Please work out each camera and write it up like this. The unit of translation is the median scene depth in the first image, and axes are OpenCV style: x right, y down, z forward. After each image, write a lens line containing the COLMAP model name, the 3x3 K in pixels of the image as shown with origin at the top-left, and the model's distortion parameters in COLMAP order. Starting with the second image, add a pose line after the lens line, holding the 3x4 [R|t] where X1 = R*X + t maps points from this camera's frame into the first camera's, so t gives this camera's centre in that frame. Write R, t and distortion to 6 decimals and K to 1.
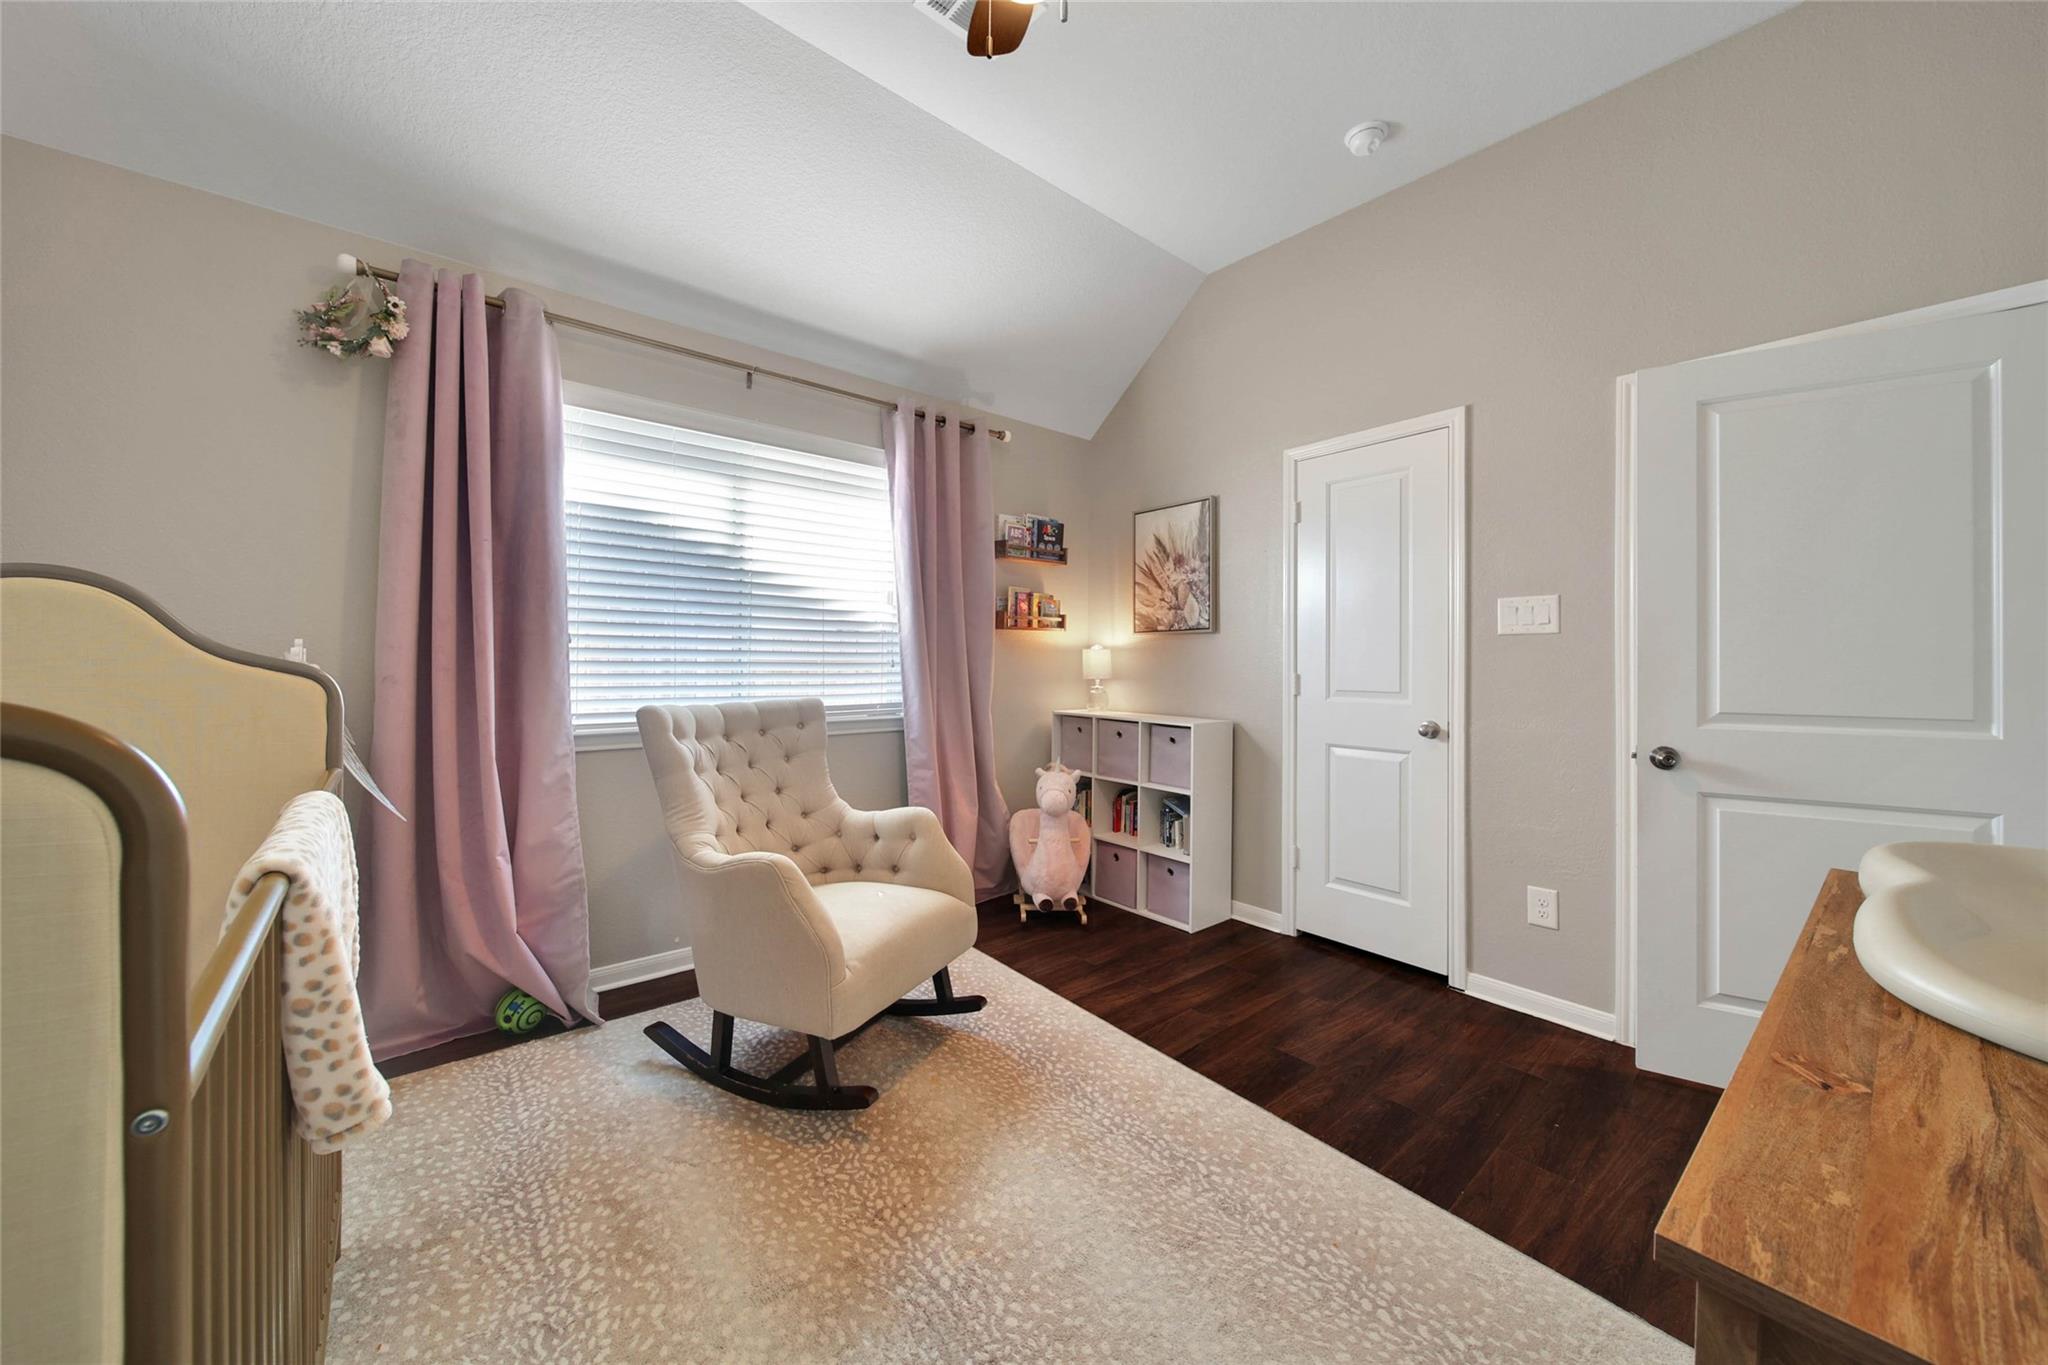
lens RADIAL K [[726.6, 0, 1020.0], [0, 726.6, 670.4], [0, 0, 1]] dist [0.001148, -0.000088]
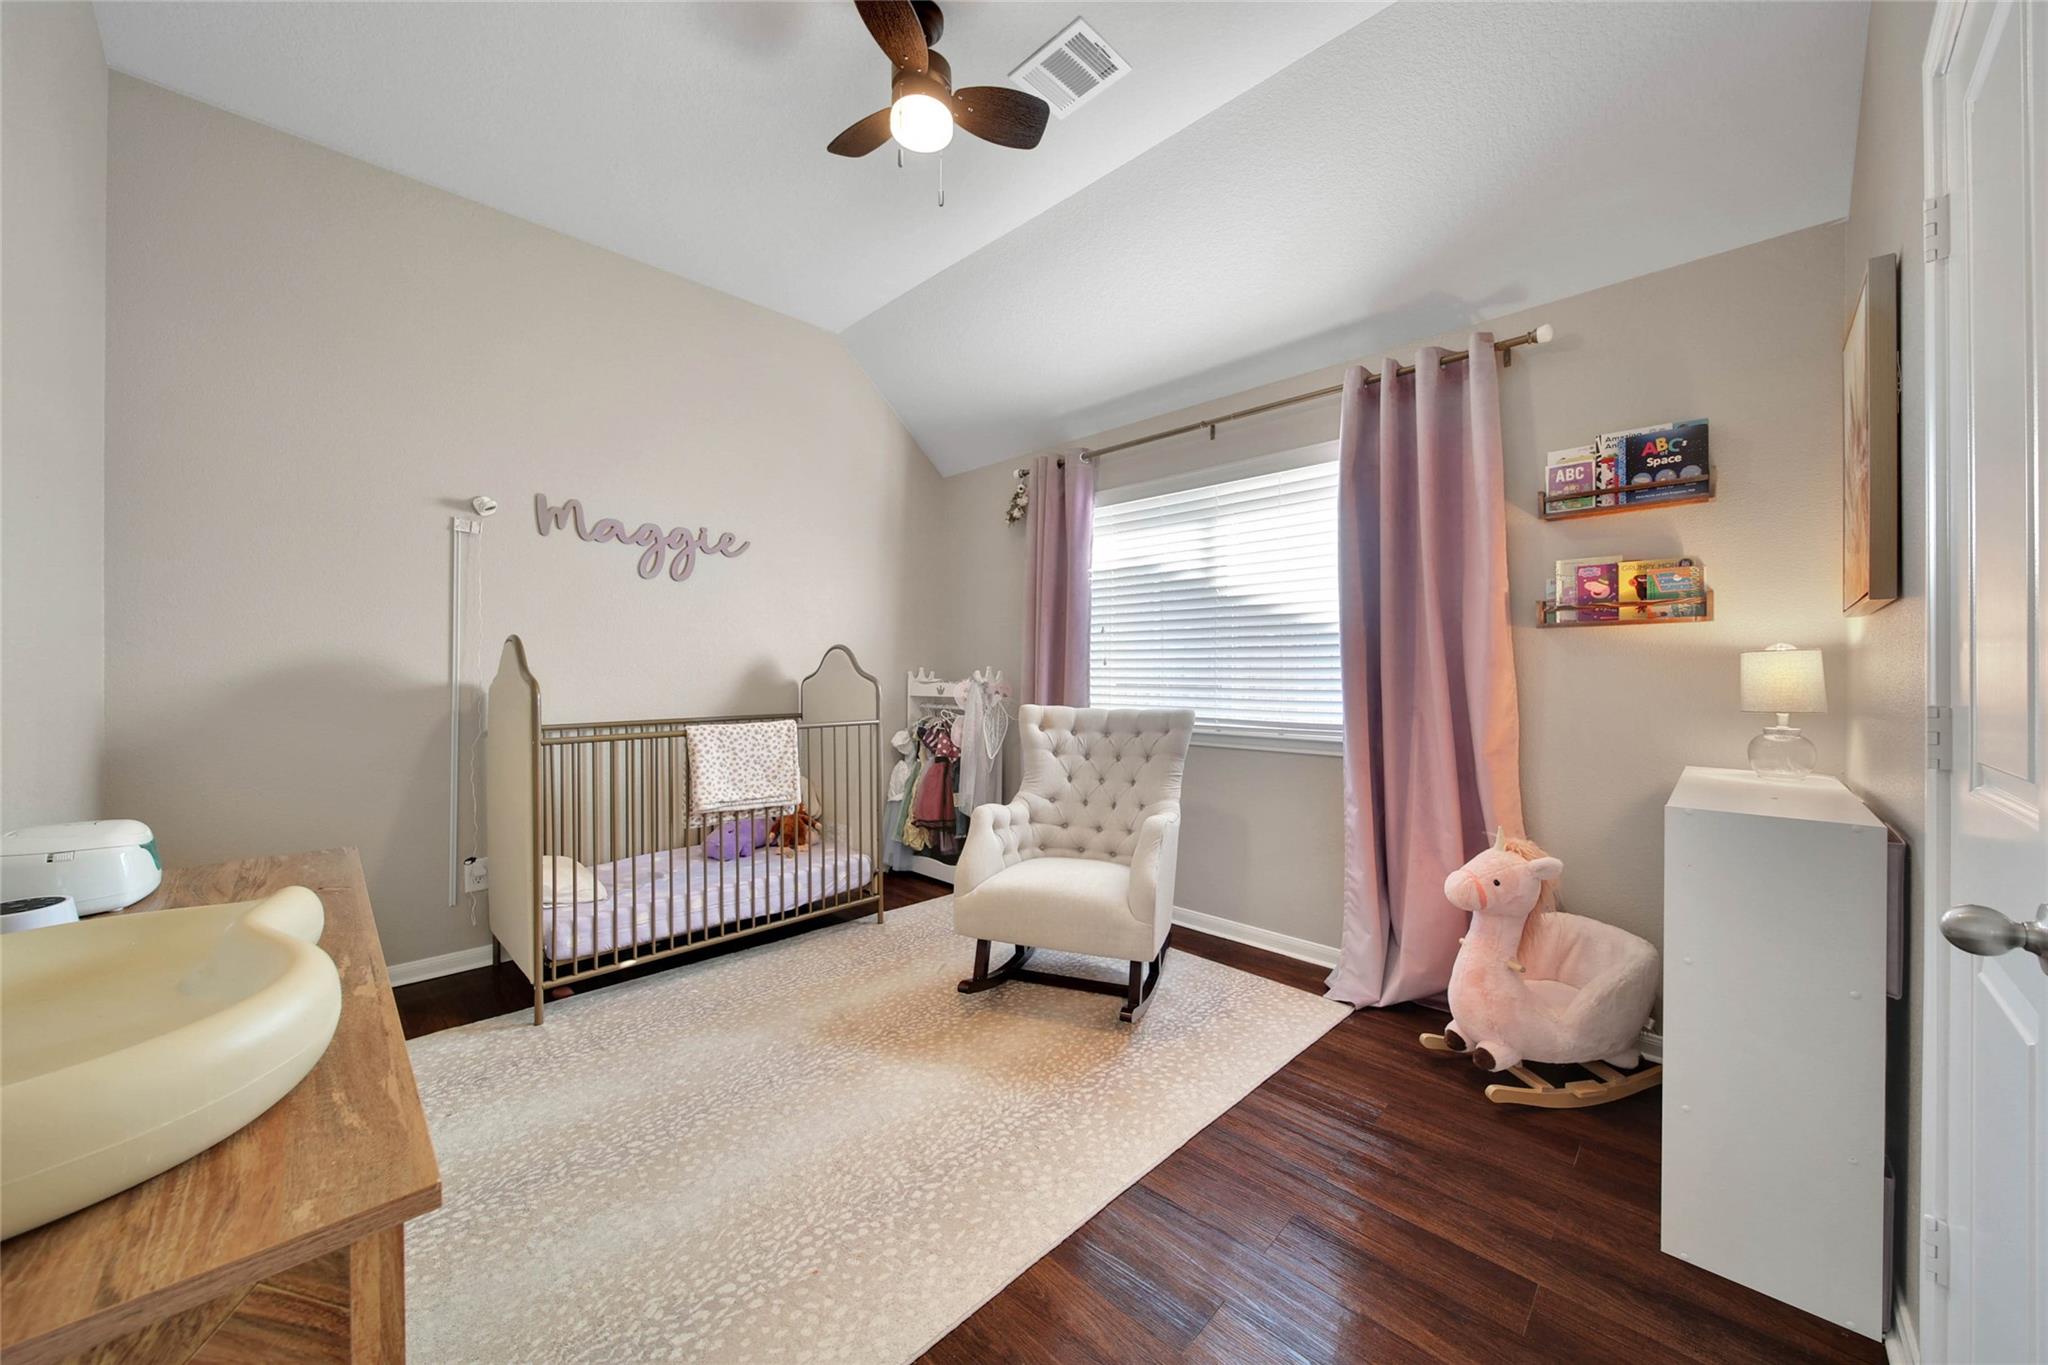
lens RADIAL K [[728.1, 0, 1044.9], [0, 728.1, 686.2], [0, 0, 1]] dist [-0.001755, -0.001906]
pose [[0.112384, 0.004822, -0.993653, 0.980765], [-0.020455, 0.999788, 0.002538, 0.005803], [0.993454, 0.020040, 0.112459, 0.814980]]
